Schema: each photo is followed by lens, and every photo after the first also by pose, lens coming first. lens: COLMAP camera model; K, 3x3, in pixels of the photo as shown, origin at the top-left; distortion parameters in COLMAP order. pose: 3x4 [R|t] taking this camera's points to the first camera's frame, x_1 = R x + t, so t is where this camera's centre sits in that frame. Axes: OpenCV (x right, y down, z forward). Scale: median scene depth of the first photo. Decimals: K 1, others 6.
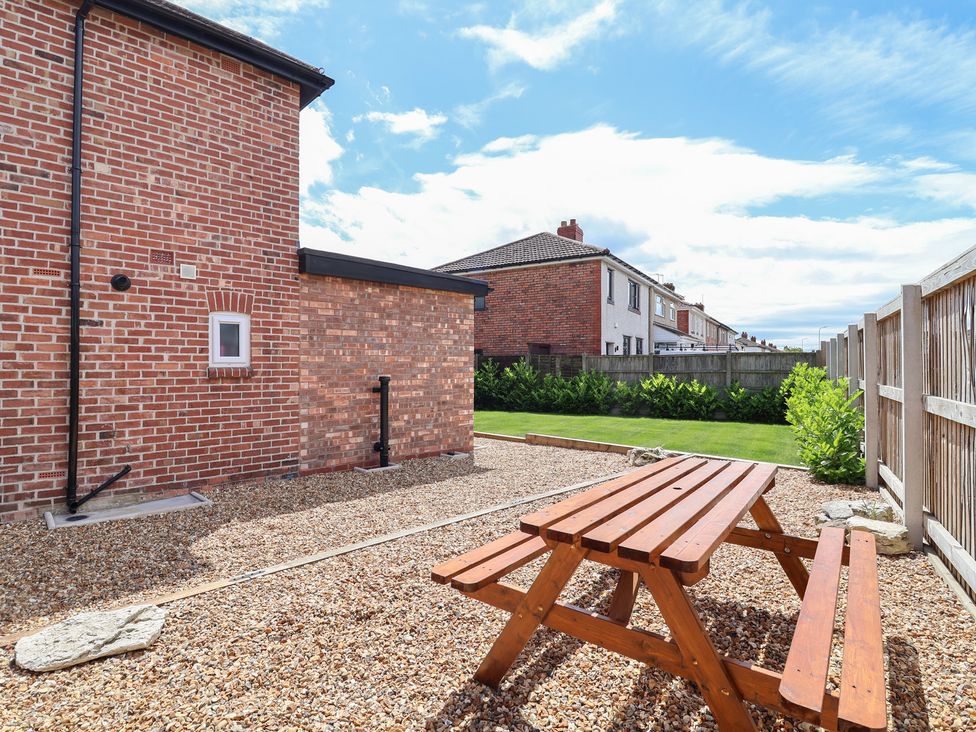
lens RADIAL K [[514.5, 0, 478.1], [0, 514.5, 363.9], [0, 0, 1]] dist [-0.000246, -0.012382]
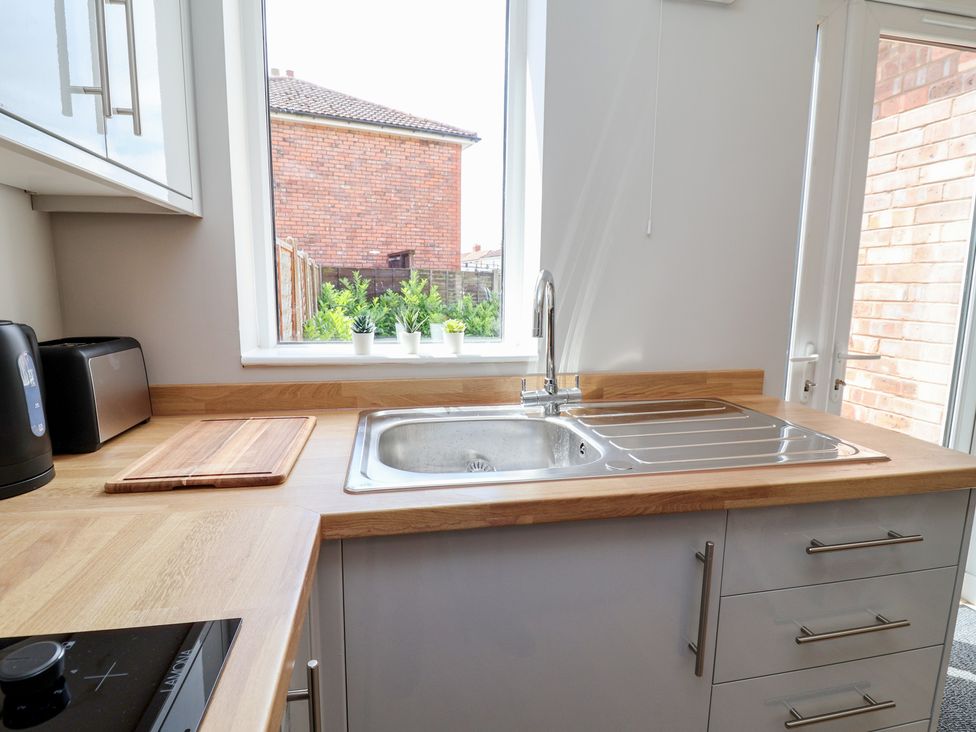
lens RADIAL K [[514.5, 0, 478.1], [0, 514.5, 363.9], [0, 0, 1]] dist [-0.000246, -0.012382]
pose [[0.536549, -0.116828, 0.835743, -0.403434], [-0.012160, 0.989197, 0.146086, 0.005908], [-0.843782, -0.088545, 0.529332, 0.524613]]
